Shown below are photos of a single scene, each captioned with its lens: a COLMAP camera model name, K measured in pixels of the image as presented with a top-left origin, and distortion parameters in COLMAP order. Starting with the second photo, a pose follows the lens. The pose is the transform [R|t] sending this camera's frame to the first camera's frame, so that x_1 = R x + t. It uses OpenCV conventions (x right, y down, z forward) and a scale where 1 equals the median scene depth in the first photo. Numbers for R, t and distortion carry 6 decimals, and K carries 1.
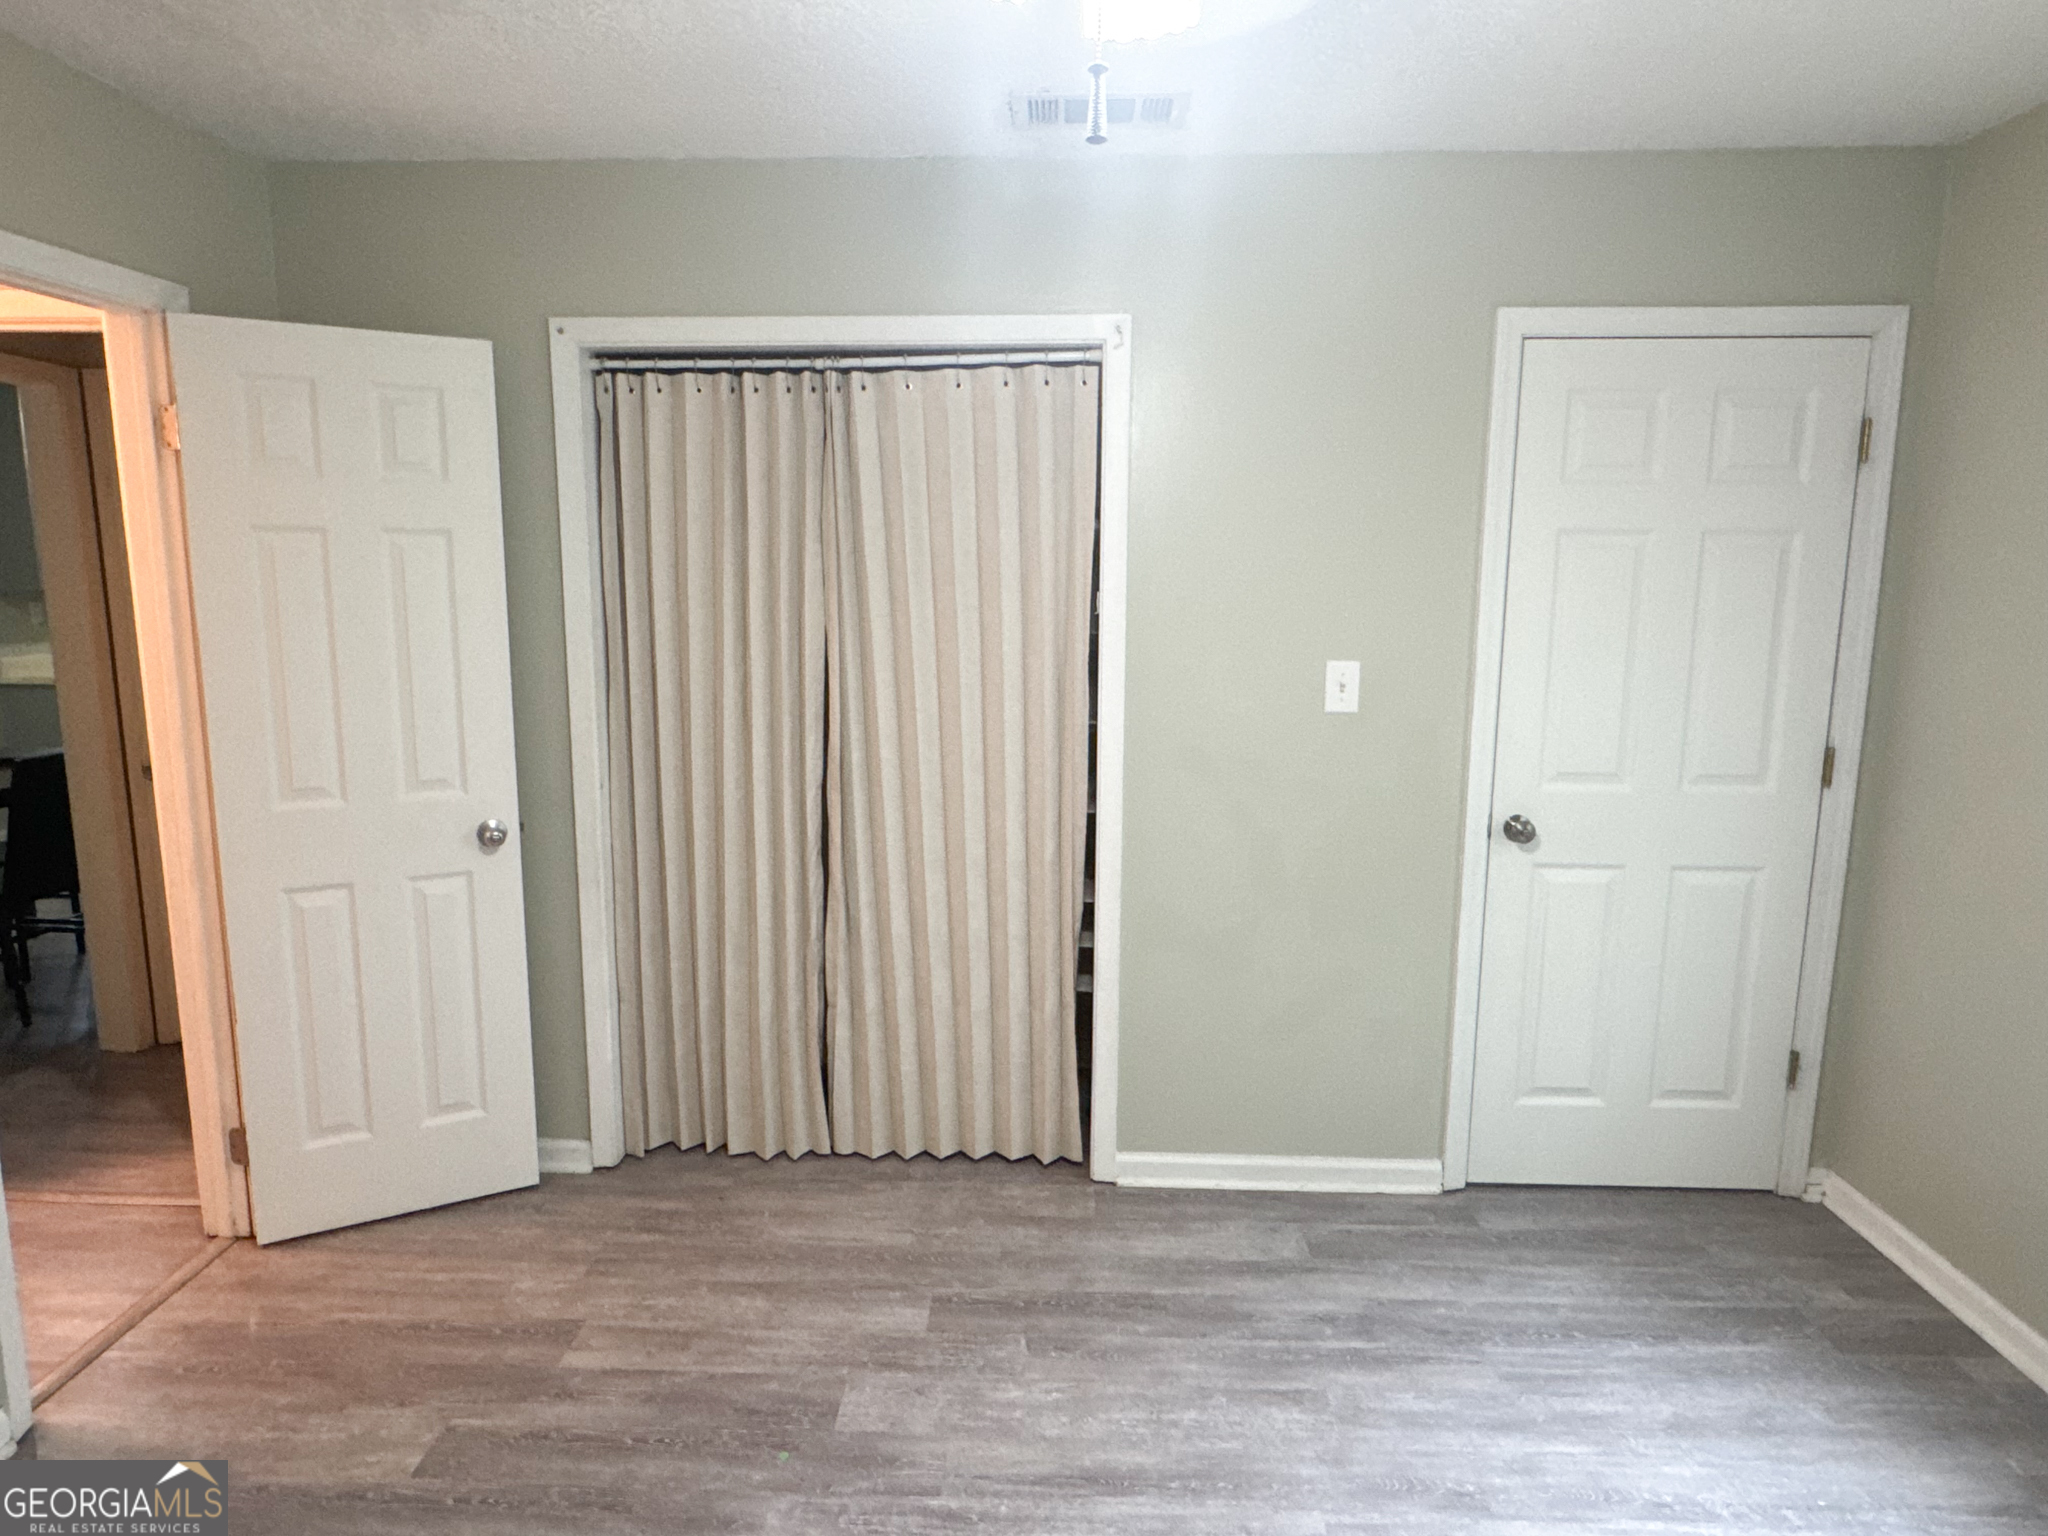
lens RADIAL K [[1243.6, 0, 1022.6], [0, 1243.6, 766.3], [0, 0, 1]] dist [-0.001273, -0.000193]
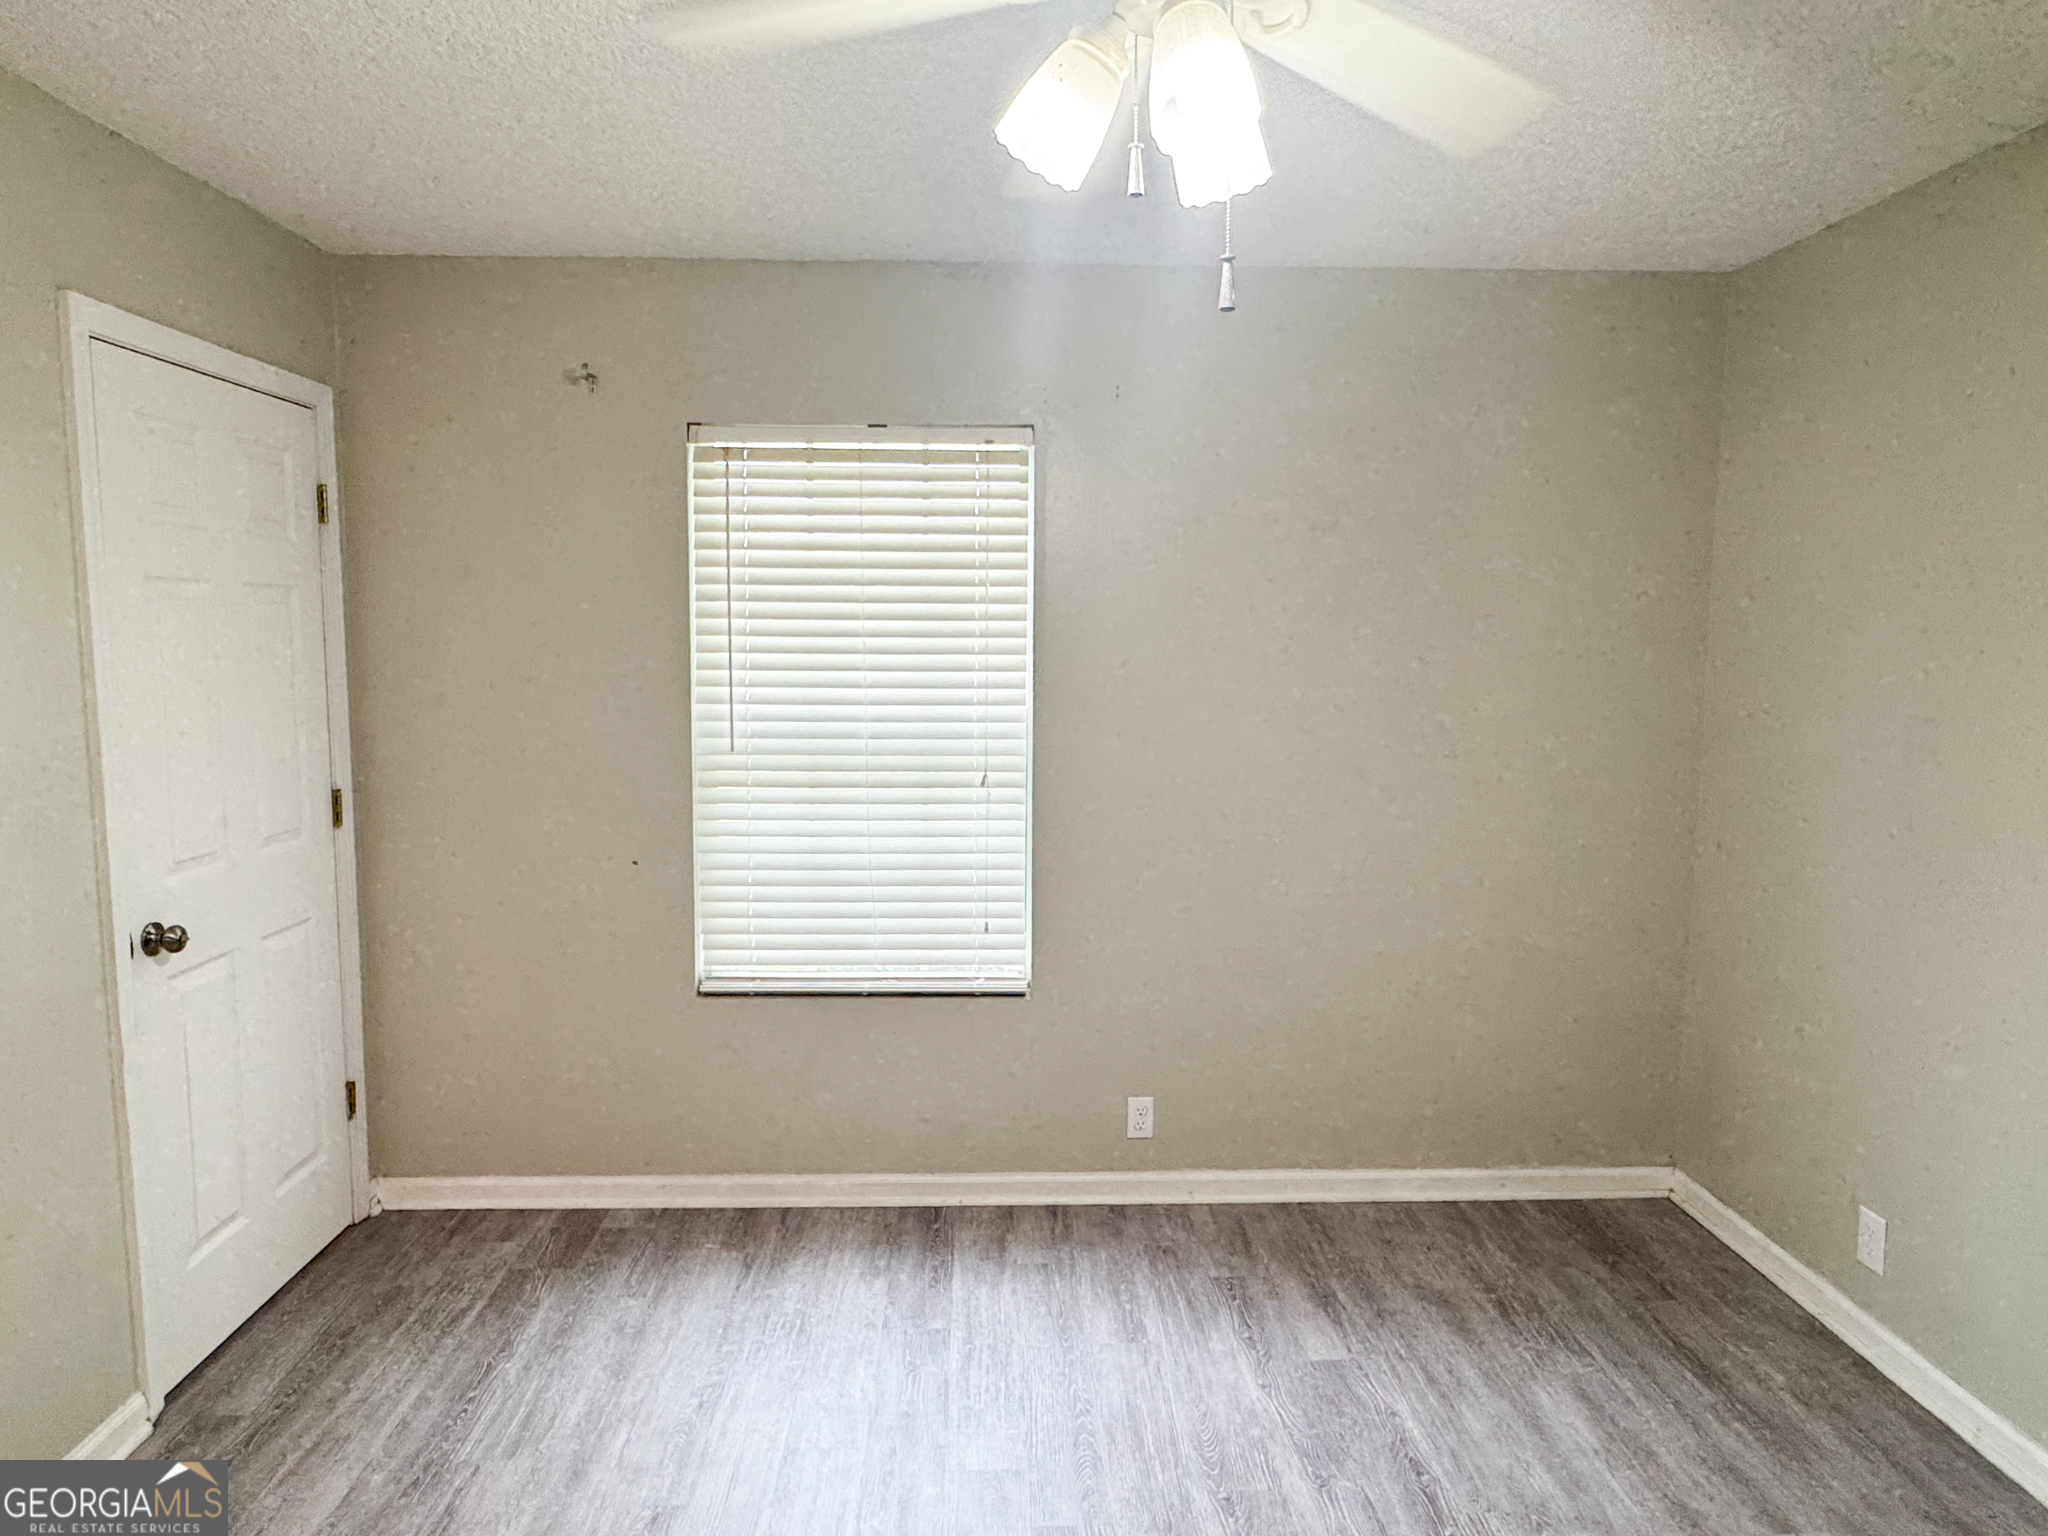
lens RADIAL K [[1243.6, 0, 1023.1], [0, 1243.6, 765.8], [0, 0, 1]] dist [-0.001273, -0.000193]
pose [[-0.064398, -0.107734, 0.992092, -0.465807], [0.155134, 0.980988, 0.116598, -0.072762], [-0.985792, 0.161416, -0.046460, 0.491244]]
